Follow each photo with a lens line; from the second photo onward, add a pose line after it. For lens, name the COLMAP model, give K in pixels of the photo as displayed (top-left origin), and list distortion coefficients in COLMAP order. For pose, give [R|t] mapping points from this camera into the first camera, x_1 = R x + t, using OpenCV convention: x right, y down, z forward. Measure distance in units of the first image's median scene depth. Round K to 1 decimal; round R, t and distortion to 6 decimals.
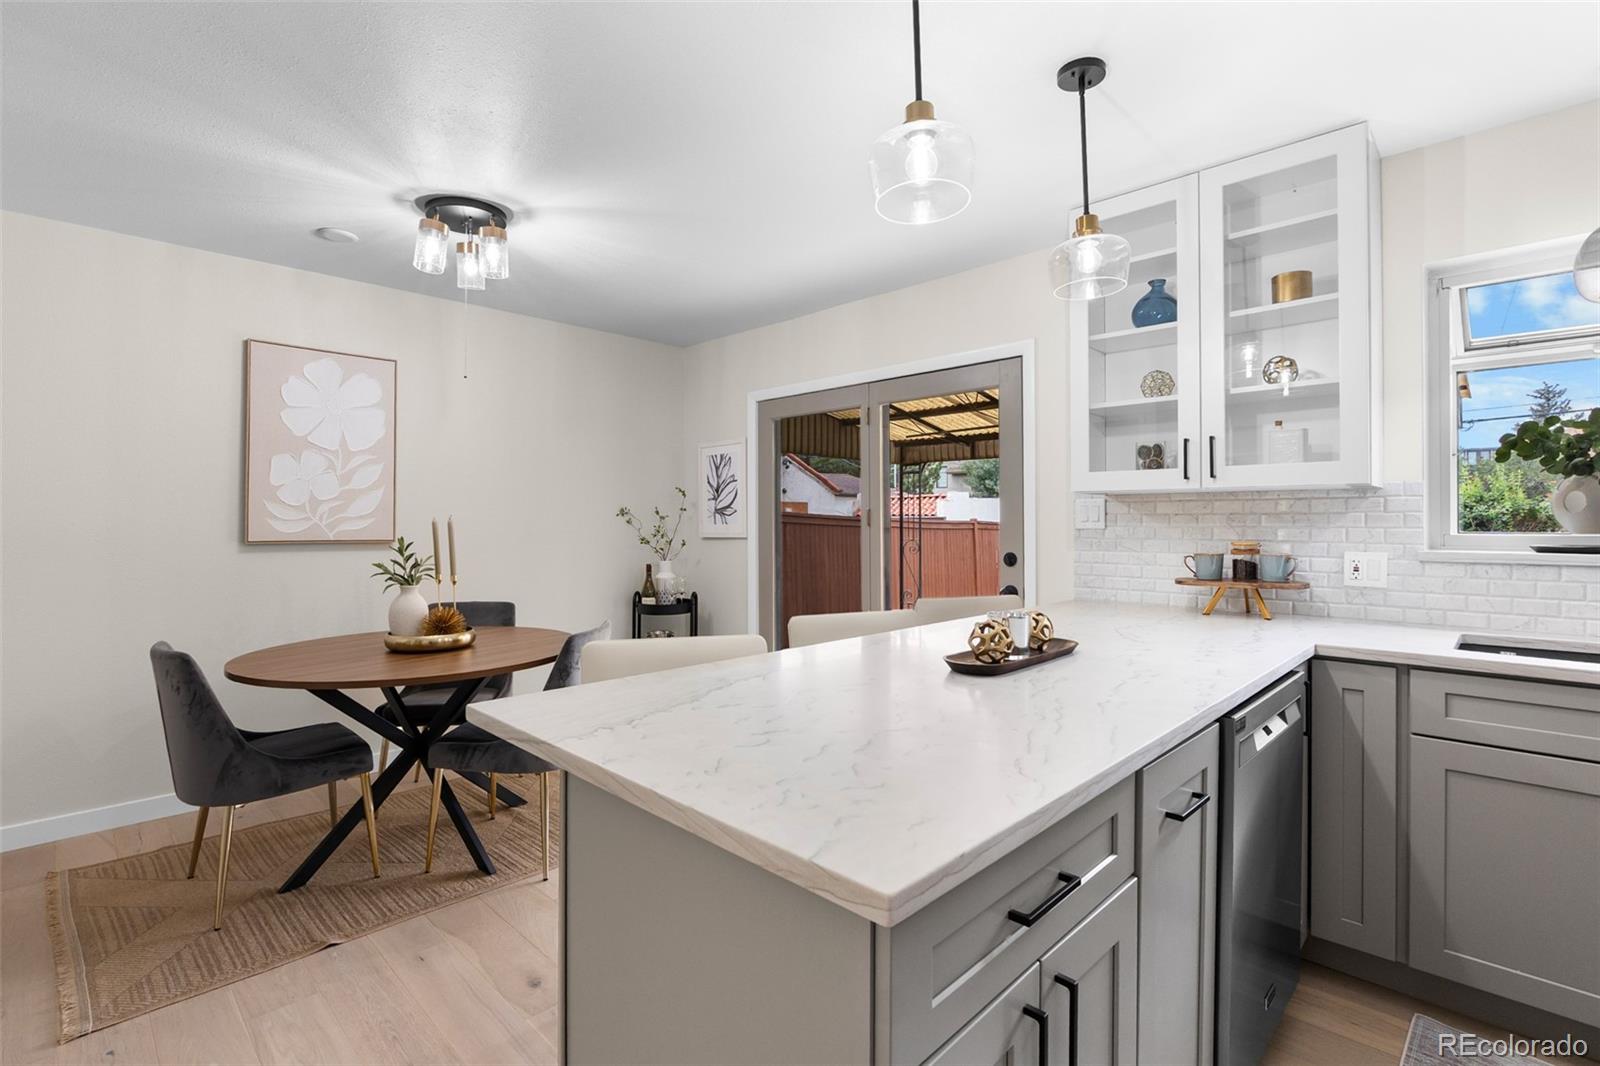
lens RADIAL K [[731.2, 0, 806.3], [0, 731.2, 520.9], [0, 0, 1]] dist [-0.020909, 0.003676]
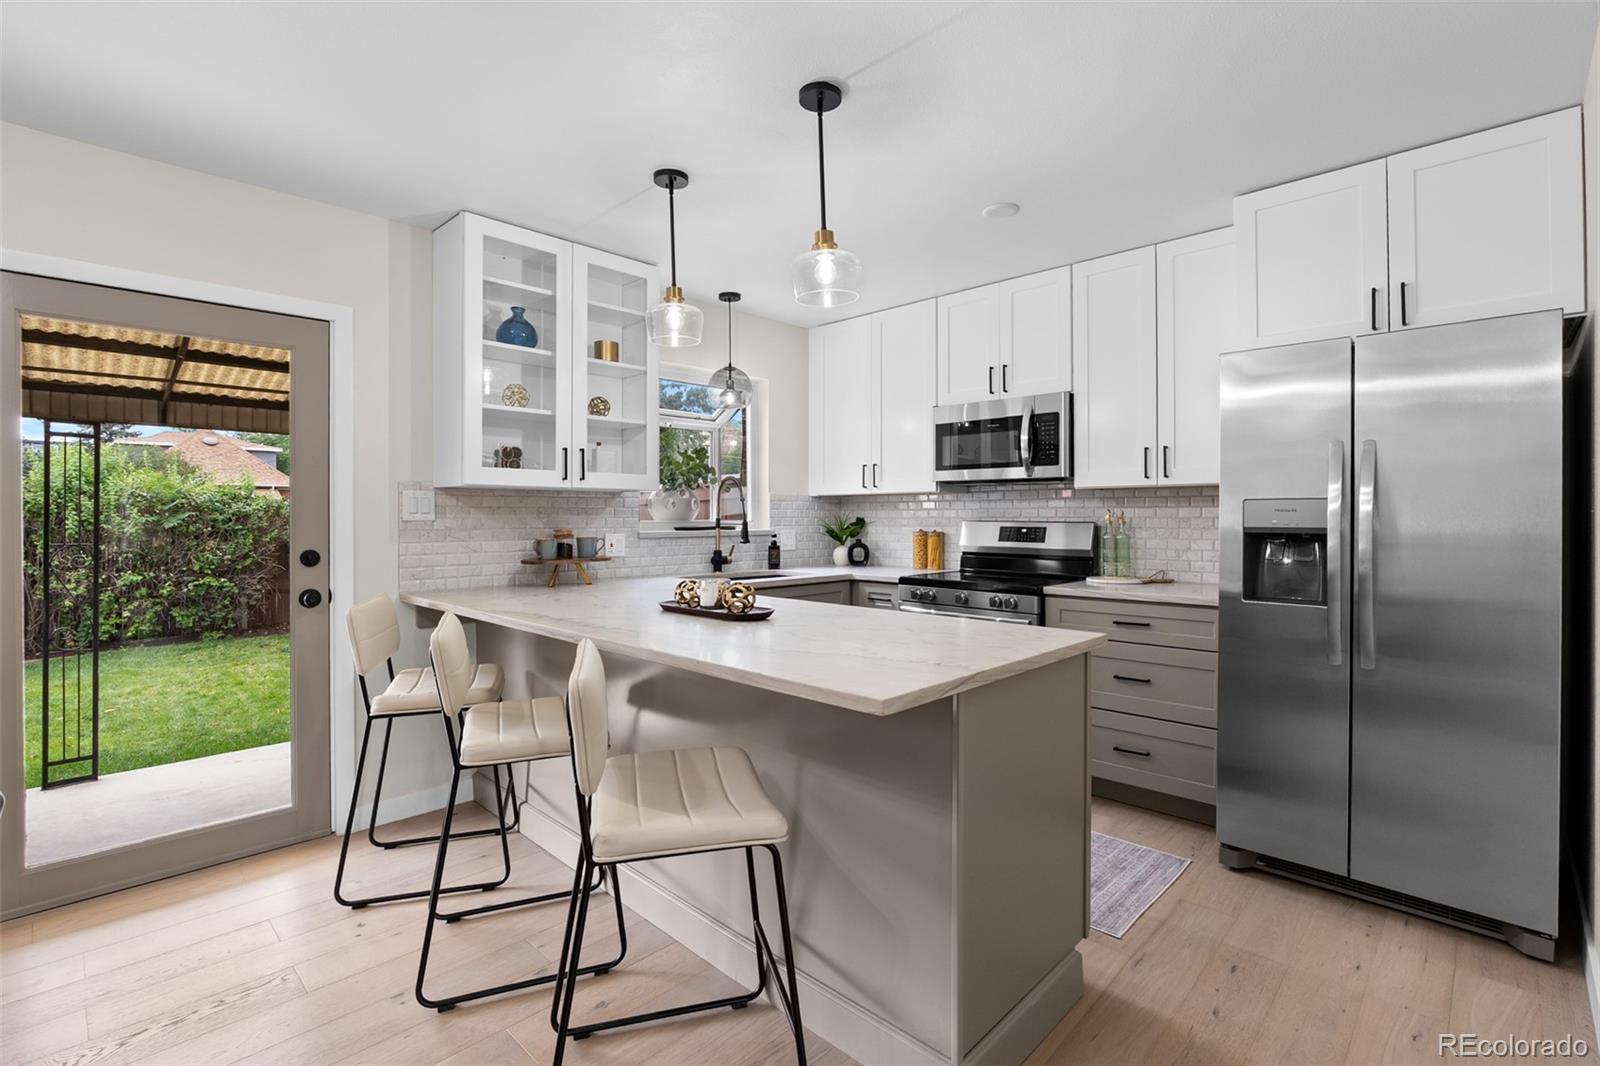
lens RADIAL K [[731.2, 0, 808.4], [0, 731.2, 521.2], [0, 0, 1]] dist [-0.020909, 0.003676]
pose [[-0.018099, -0.005741, 0.999820, -0.765988], [0.000272, 0.999983, 0.005747, 0.007622], [-0.999836, 0.000376, -0.018098, 0.604799]]
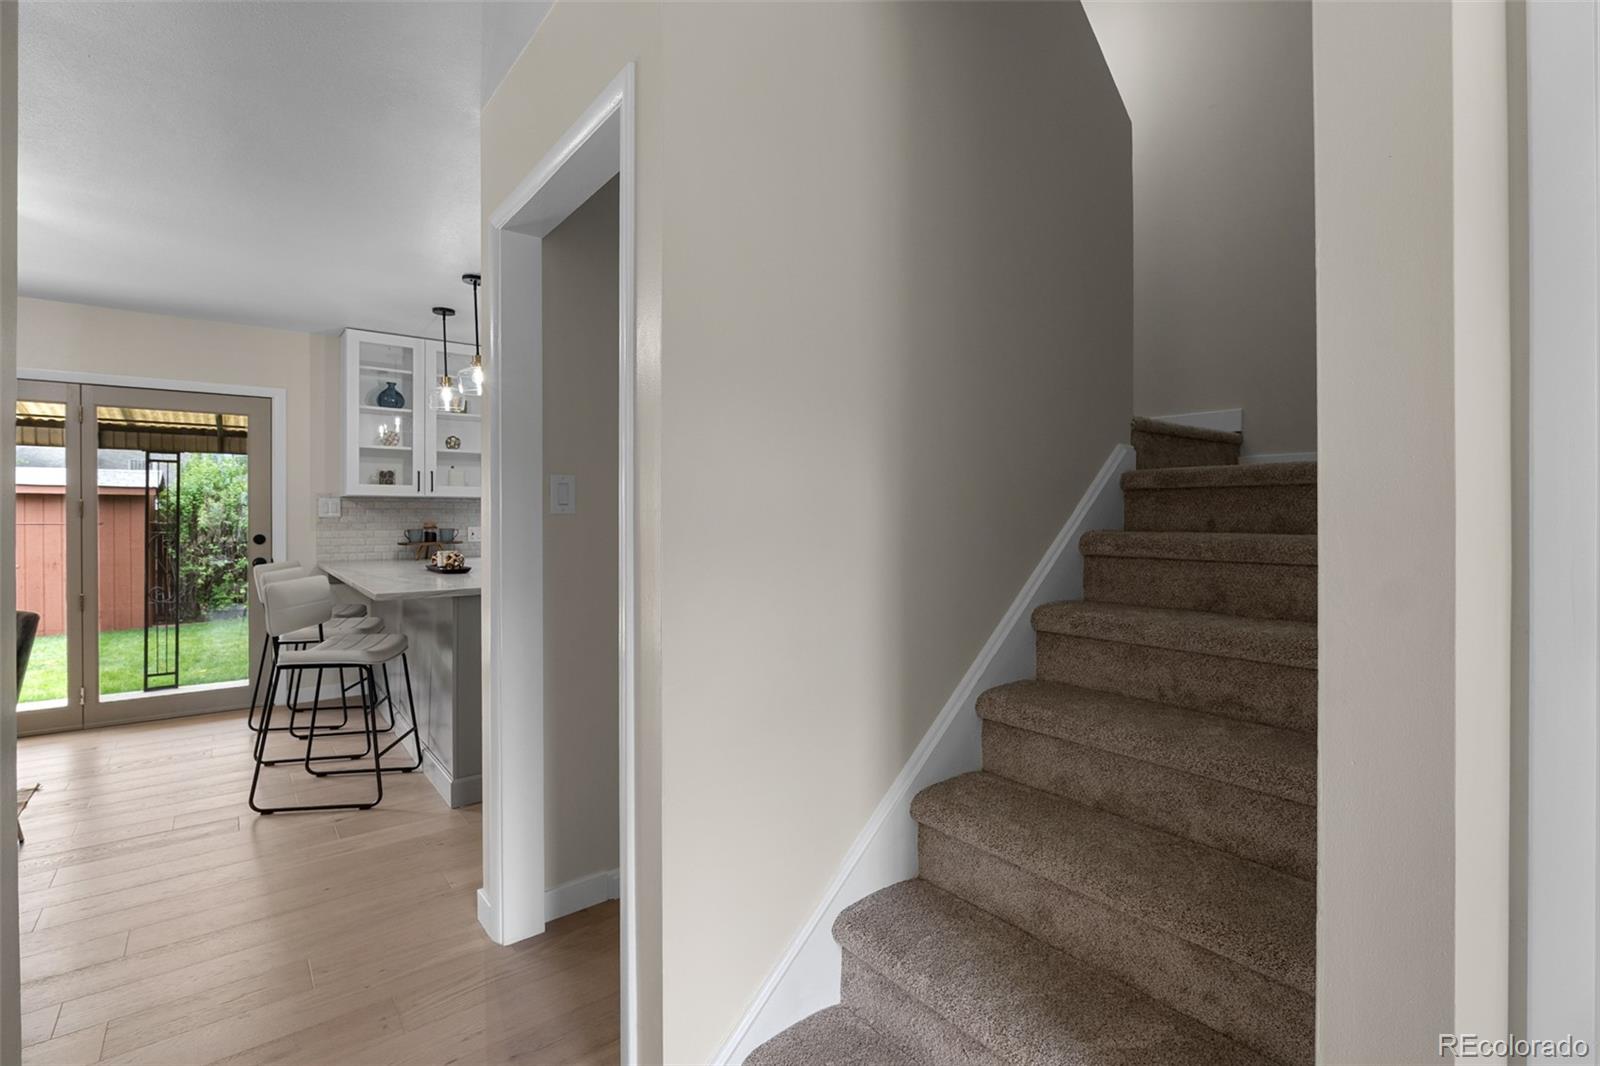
lens RADIAL K [[731.2, 0, 811.9], [0, 731.2, 519.4], [0, 0, 1]] dist [-0.020909, 0.003676]
pose [[0.113339, -0.005024, 0.993544, -1.354727], [-0.000731, 0.999987, 0.005140, 0.008525], [-0.993556, -0.001309, 0.113334, -0.304770]]
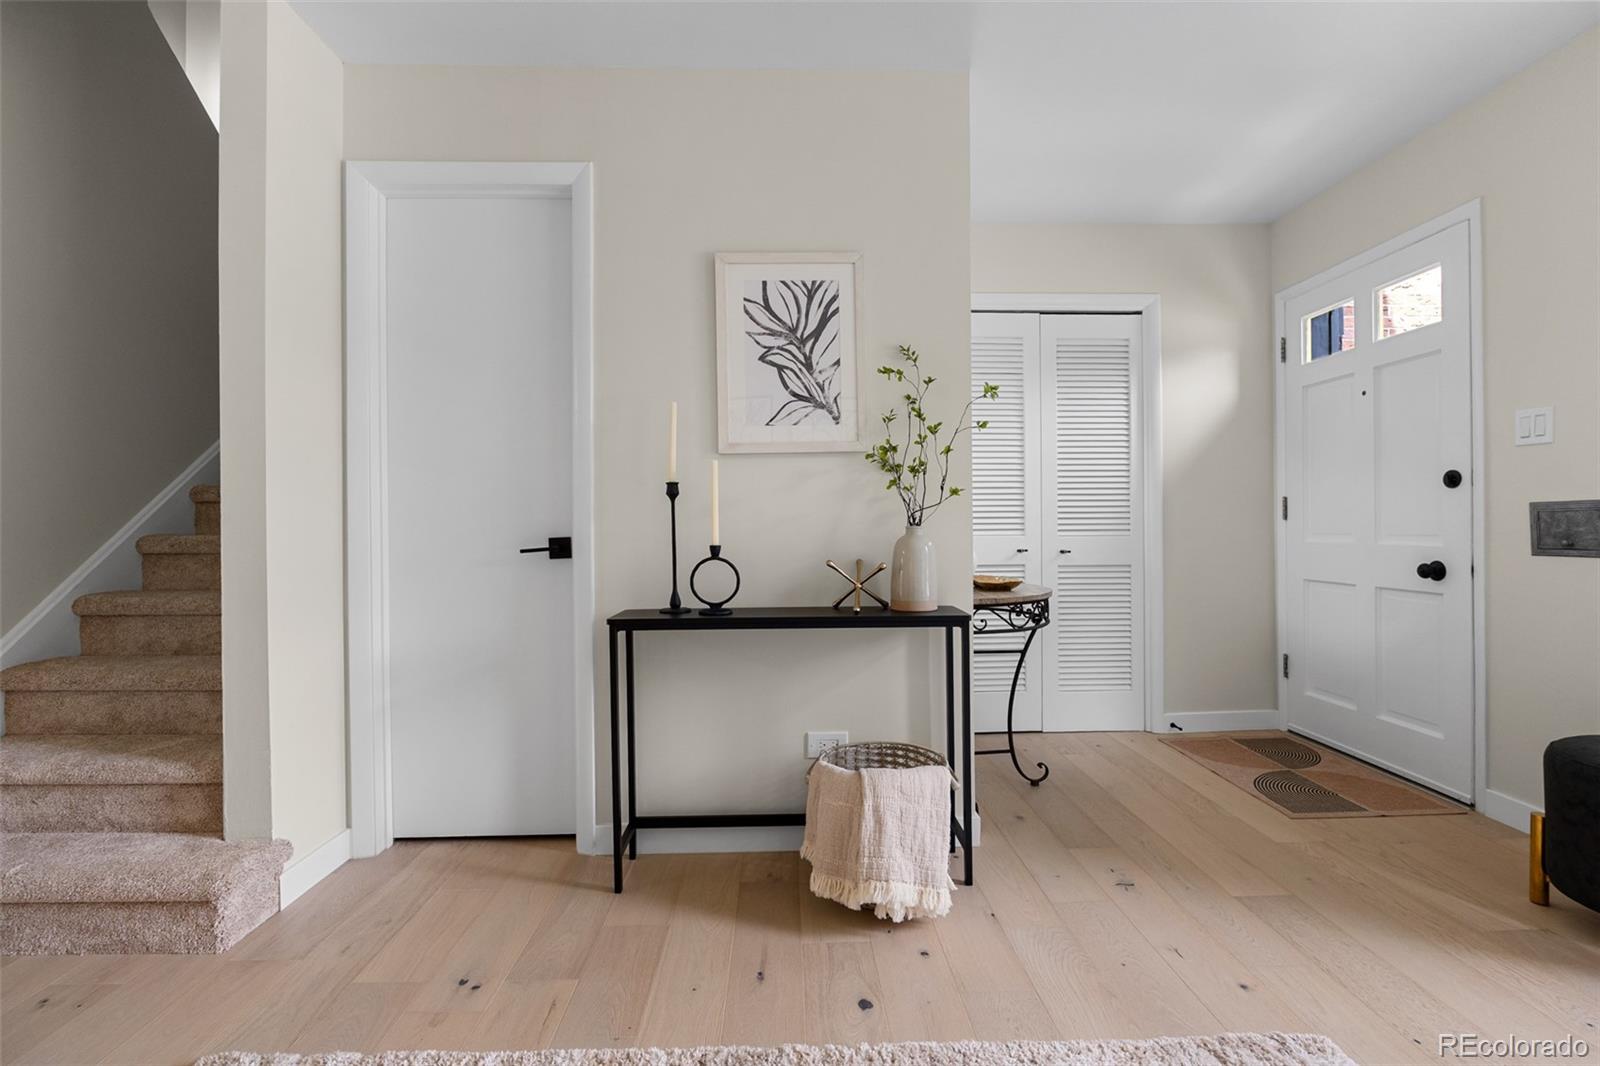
lens RADIAL K [[731.2, 0, 792.9], [0, 731.2, 524.0], [0, 0, 1]] dist [-0.020909, 0.003676]
pose [[-0.712142, 0.005518, 0.702014, -1.979386], [0.005473, 0.999982, -0.002308, 0.104740], [-0.702014, 0.002199, -0.712160, -0.382837]]
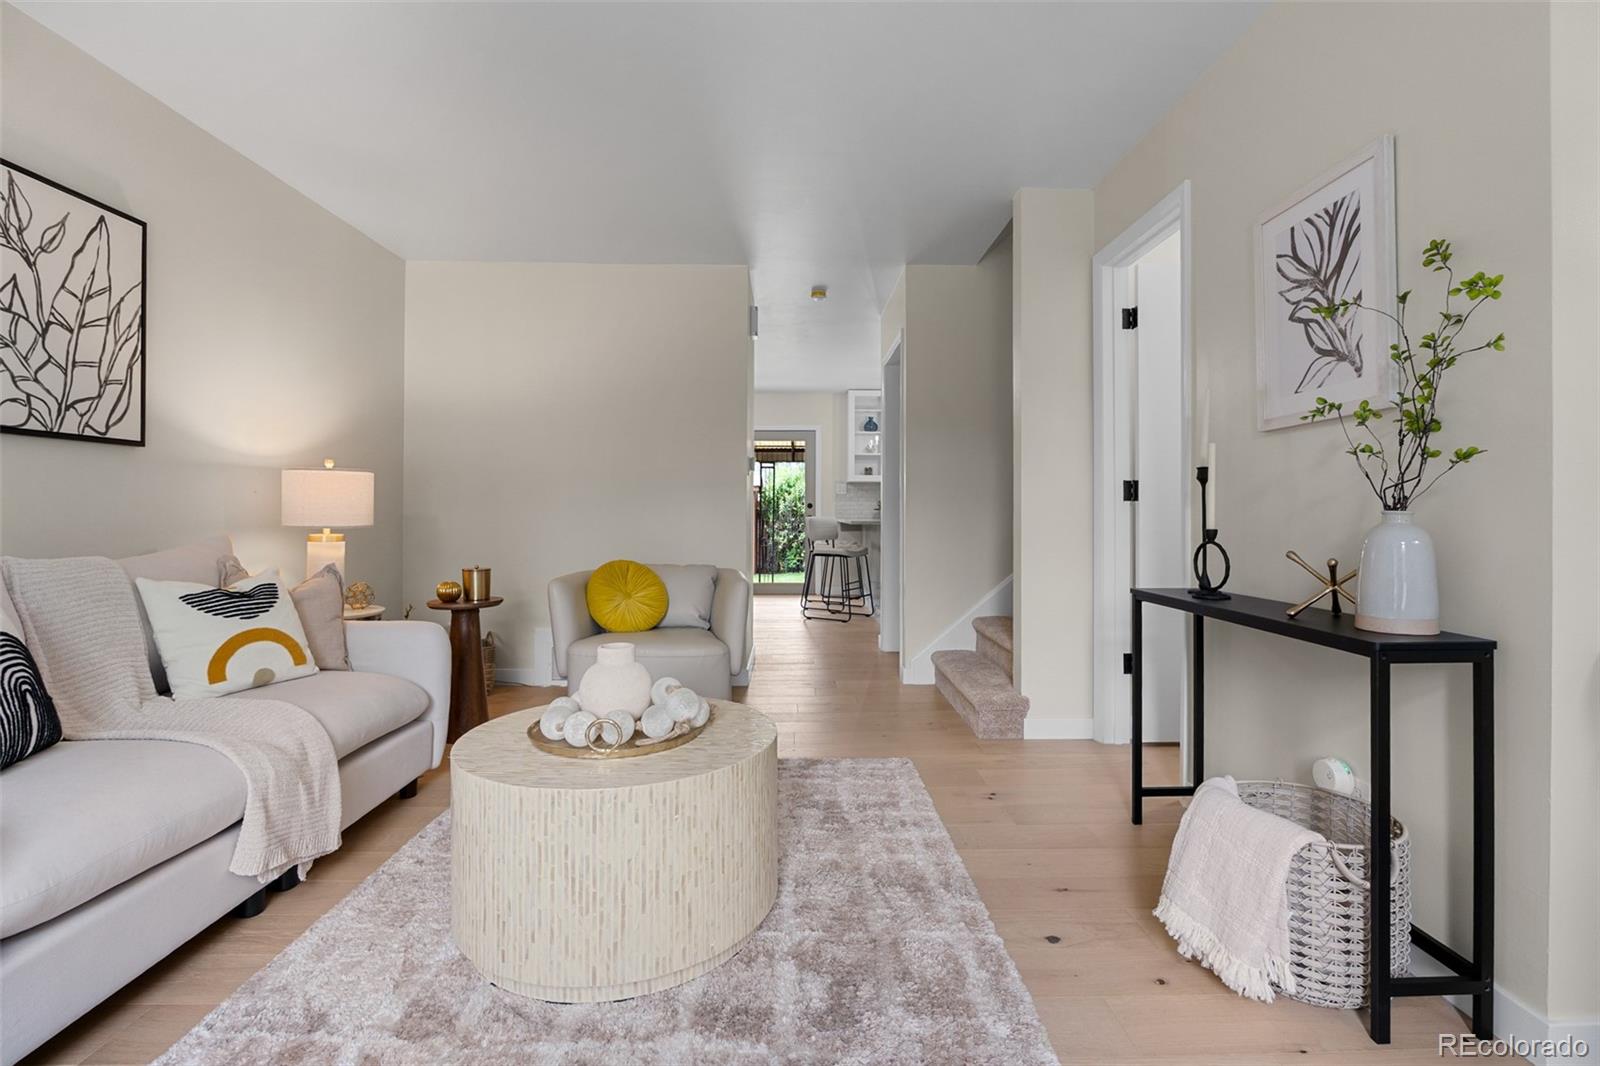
lens RADIAL K [[731.2, 0, 802.0], [0, 731.2, 520.4], [0, 0, 1]] dist [-0.020909, 0.003676]
pose [[0.704544, -0.005152, 0.709642, -2.246536], [-0.002473, 0.999950, 0.009715, 0.109797], [-0.709656, -0.008599, 0.704496, -1.188860]]
